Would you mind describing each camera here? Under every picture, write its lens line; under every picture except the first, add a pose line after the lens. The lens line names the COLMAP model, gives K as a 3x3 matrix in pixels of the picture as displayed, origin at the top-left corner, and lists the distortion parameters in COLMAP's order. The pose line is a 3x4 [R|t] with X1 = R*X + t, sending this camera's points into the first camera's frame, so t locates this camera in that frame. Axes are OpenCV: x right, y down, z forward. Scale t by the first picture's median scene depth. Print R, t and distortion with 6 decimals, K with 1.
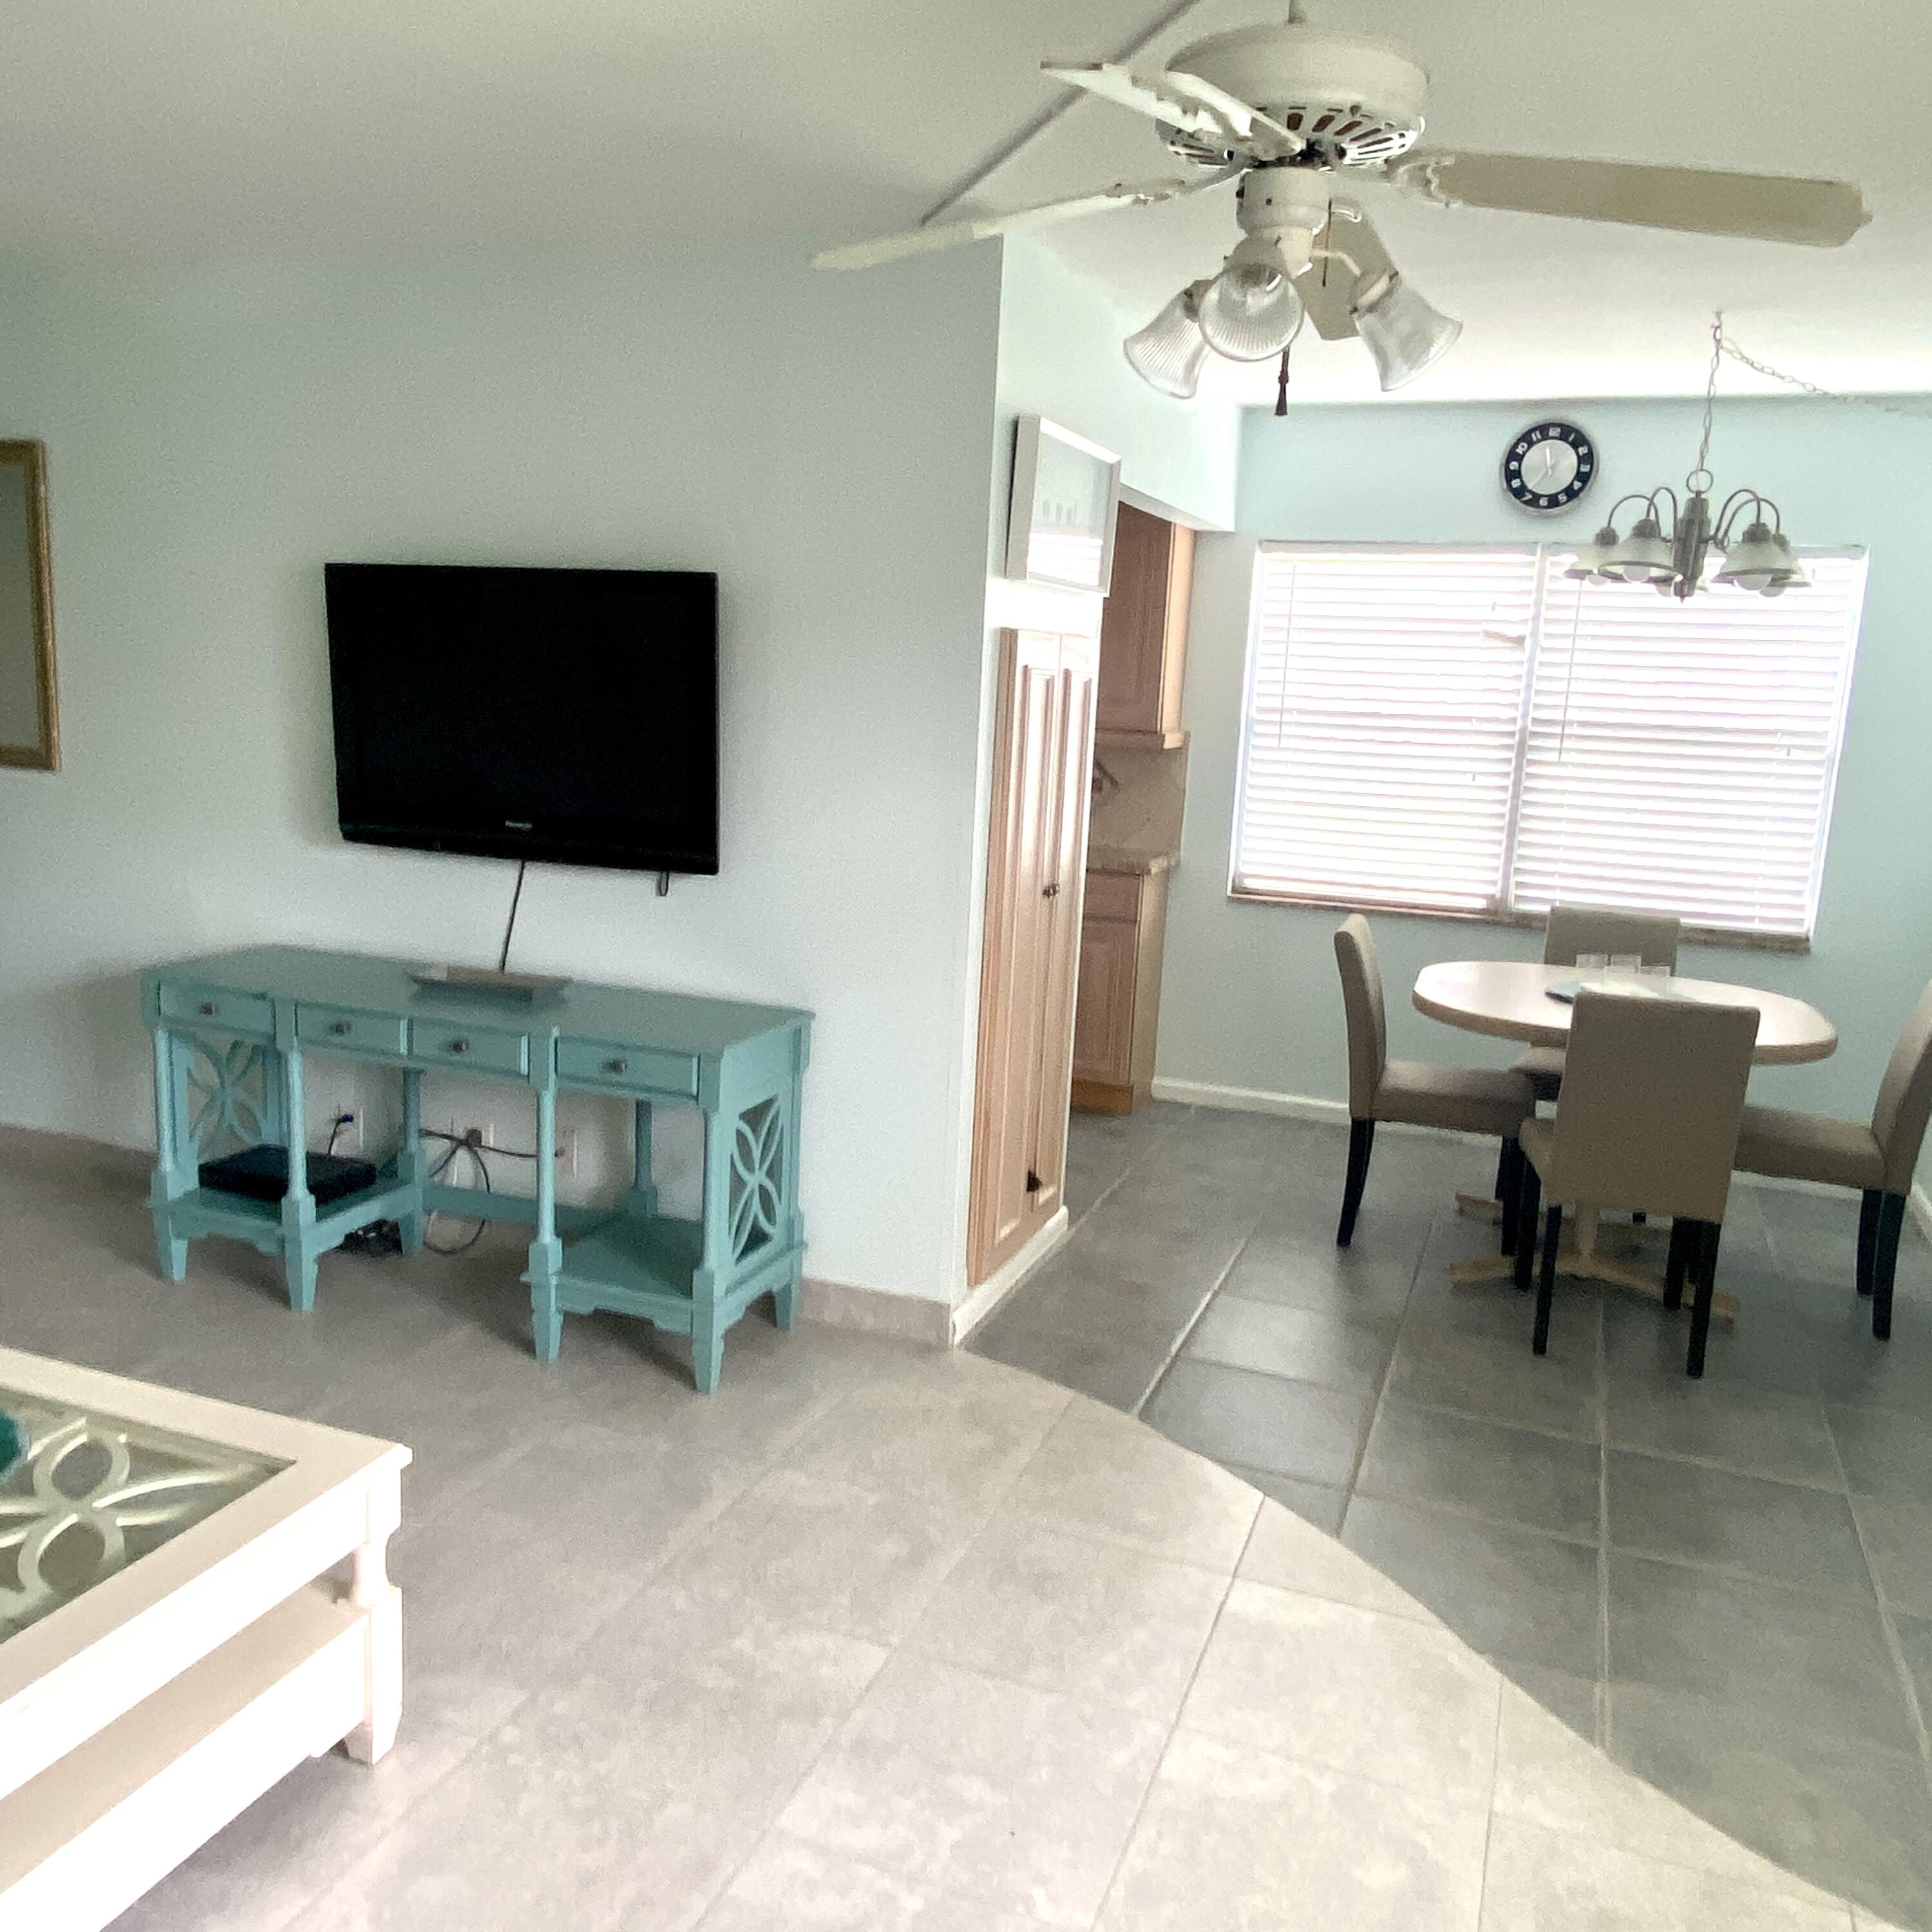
lens RADIAL K [[1641.6, 0, 956.3], [0, 1641.6, 967.4], [0, 0, 1]] dist [0.135399, -0.179817]
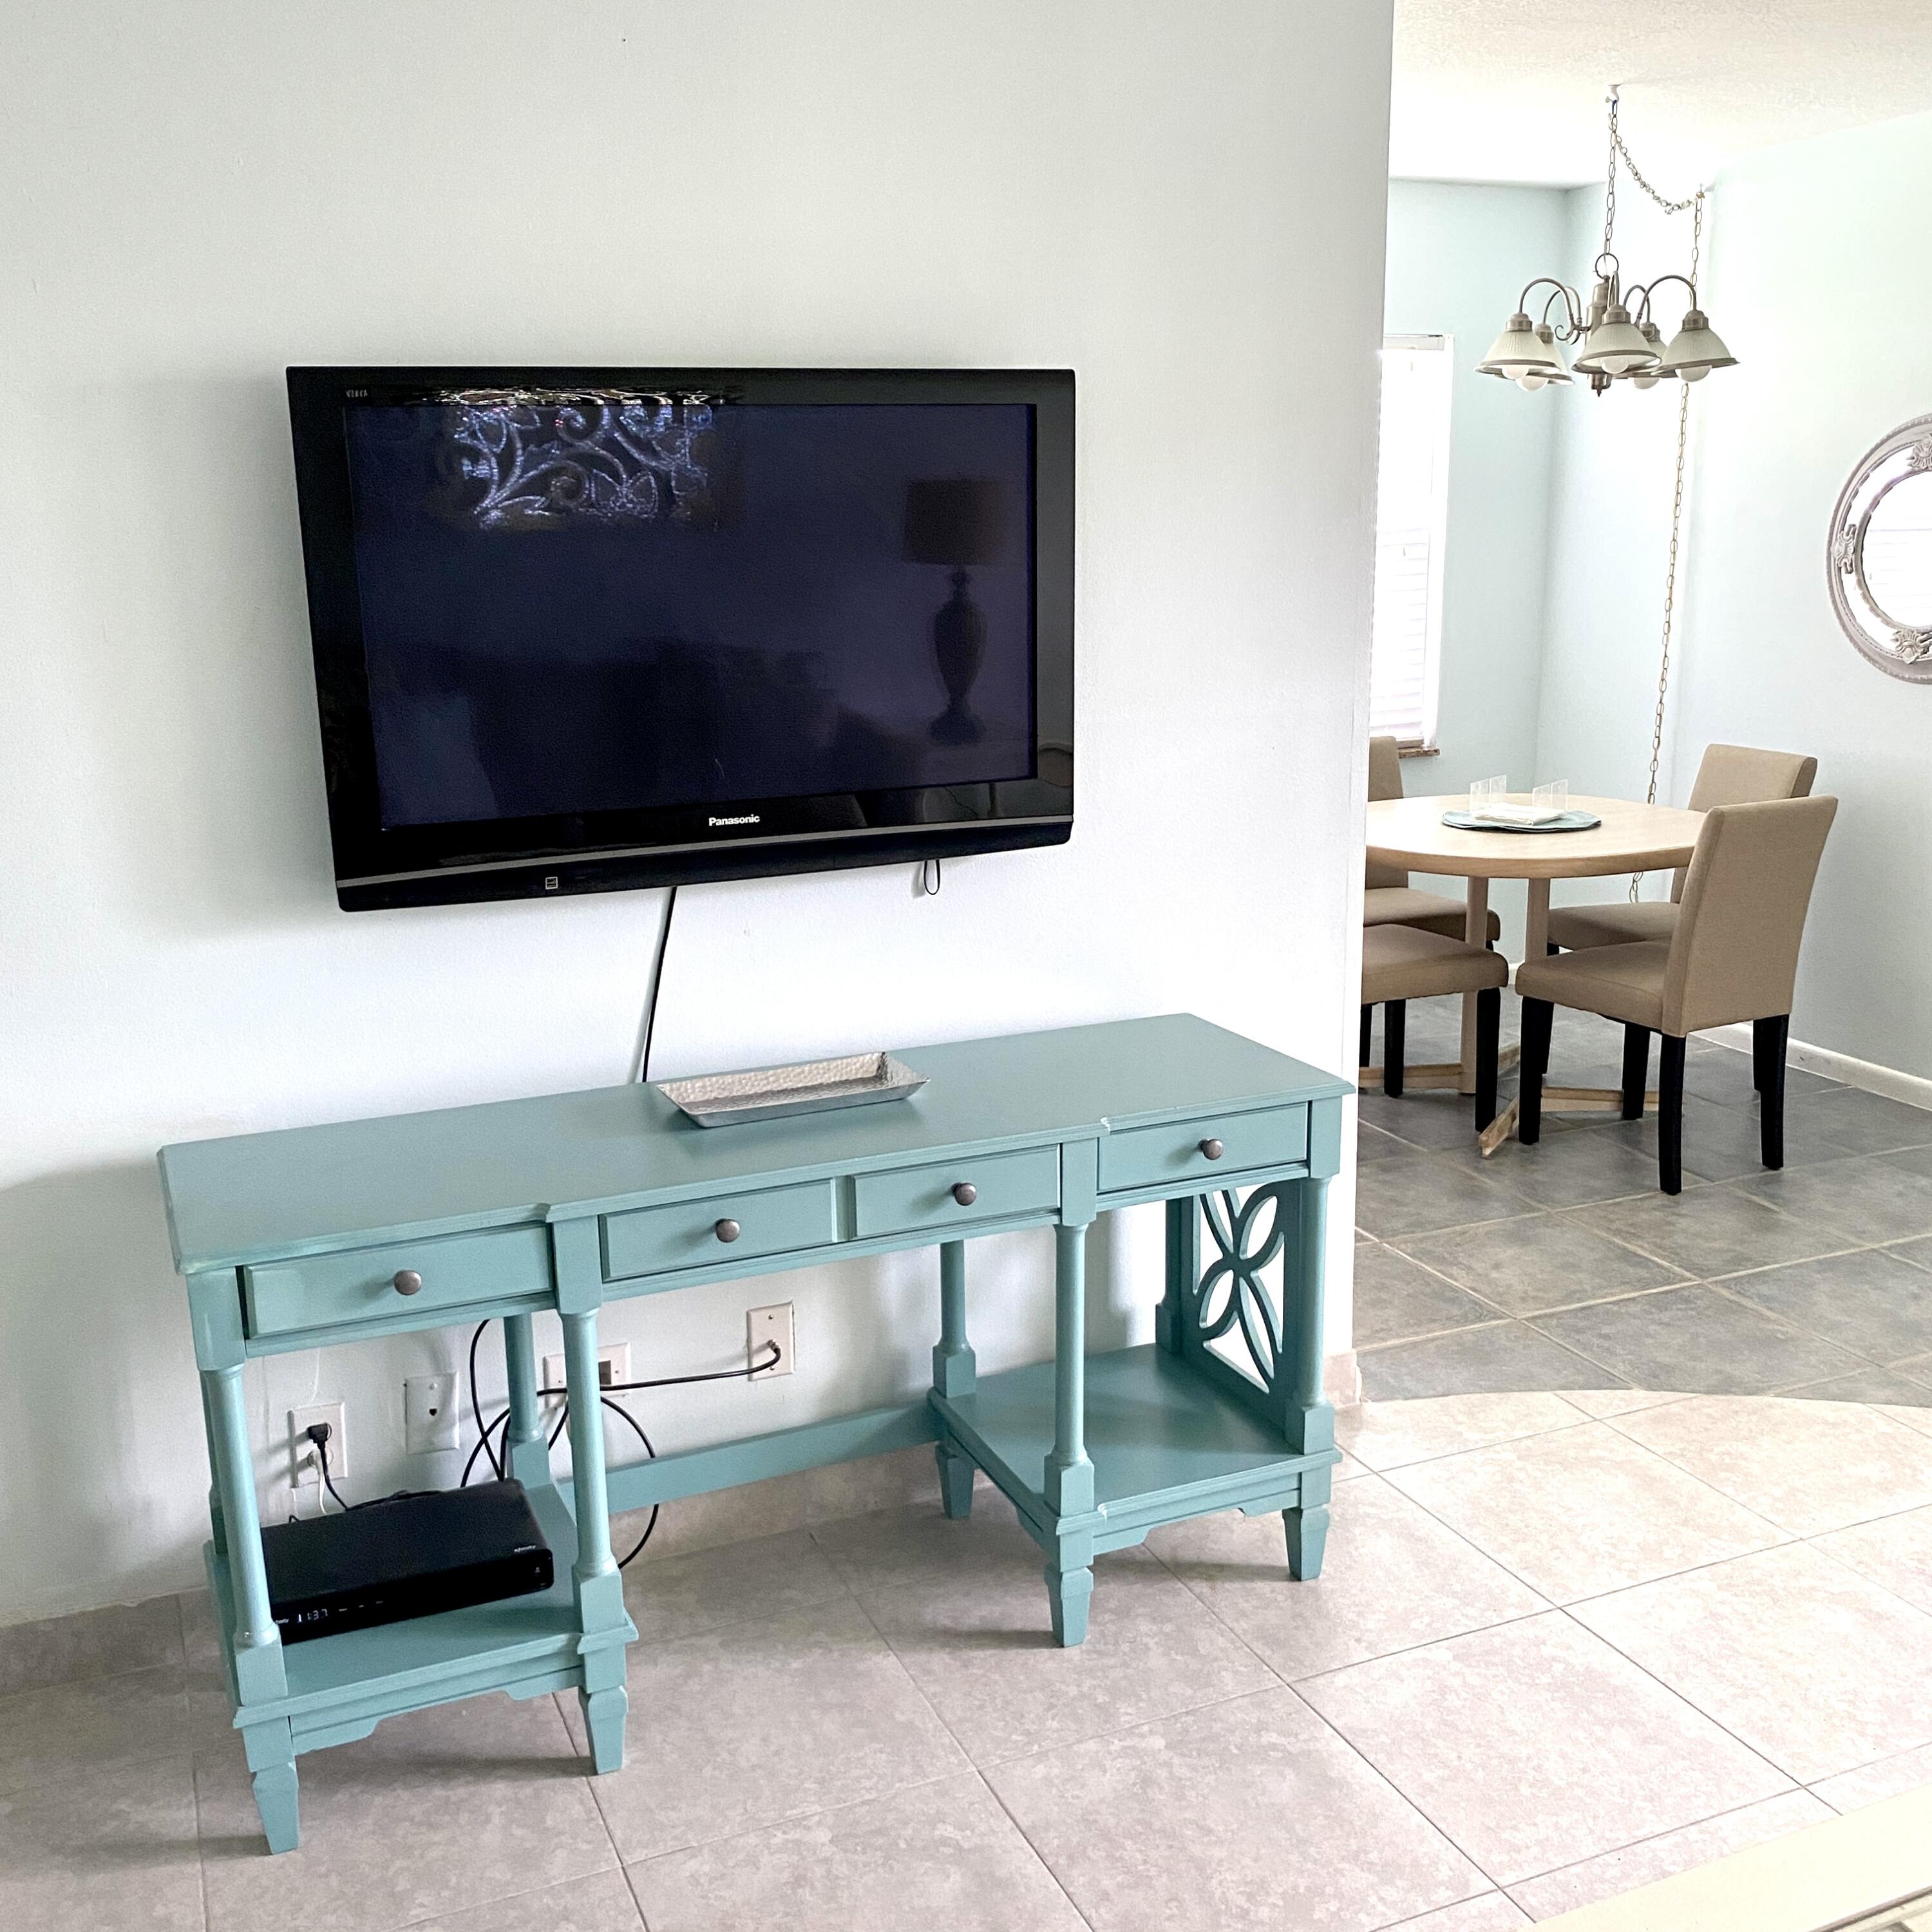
lens RADIAL K [[1986.7, 0, 1019.1], [0, 1986.7, 965.8], [0, 0, 1]] dist [0.197572, -0.400129]
pose [[0.699628, -0.210746, 0.682720, -0.667513], [0.168170, 0.977238, 0.129325, -0.107721], [-0.694435, 0.024334, 0.719144, 0.415107]]
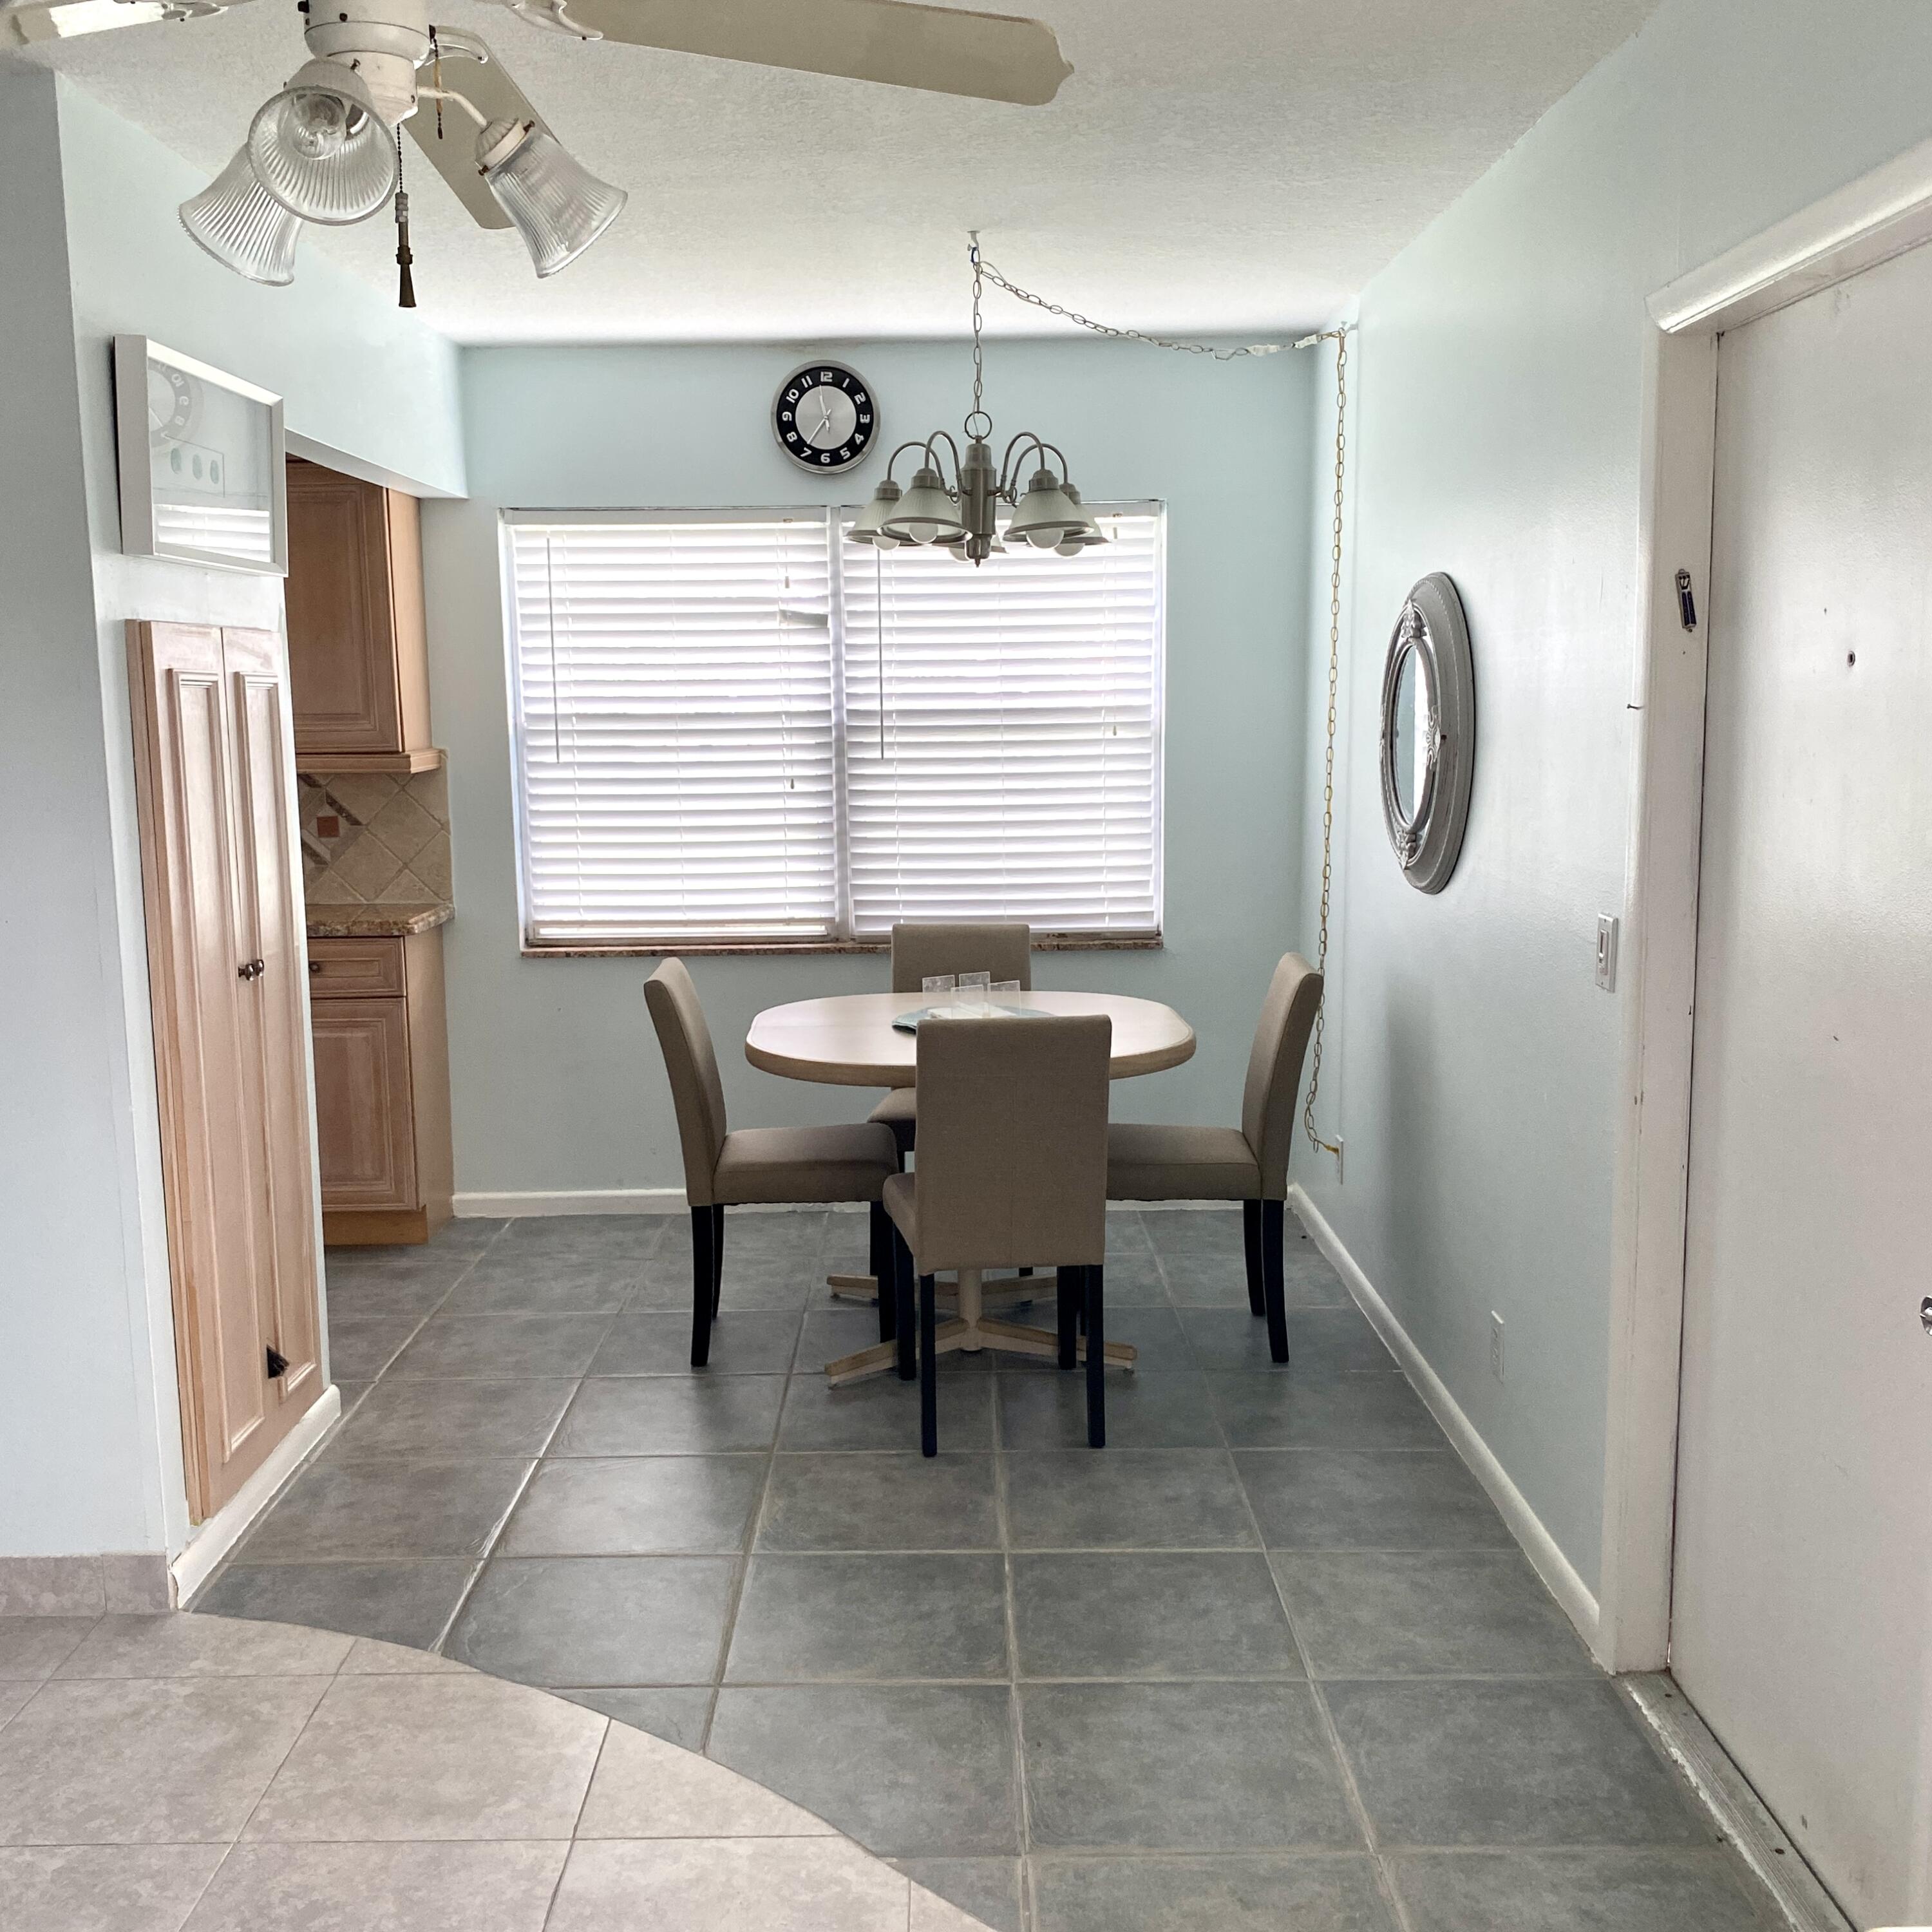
lens RADIAL K [[1974.6, 0, 929.7], [0, 1974.6, 972.1], [0, 0, 1]] dist [0.186358, -0.387257]
pose [[0.935453, -0.110153, 0.335849, 0.038645], [0.120903, 0.992601, -0.011198, 0.001589], [-0.332130, 0.051081, 0.941849, 0.044063]]
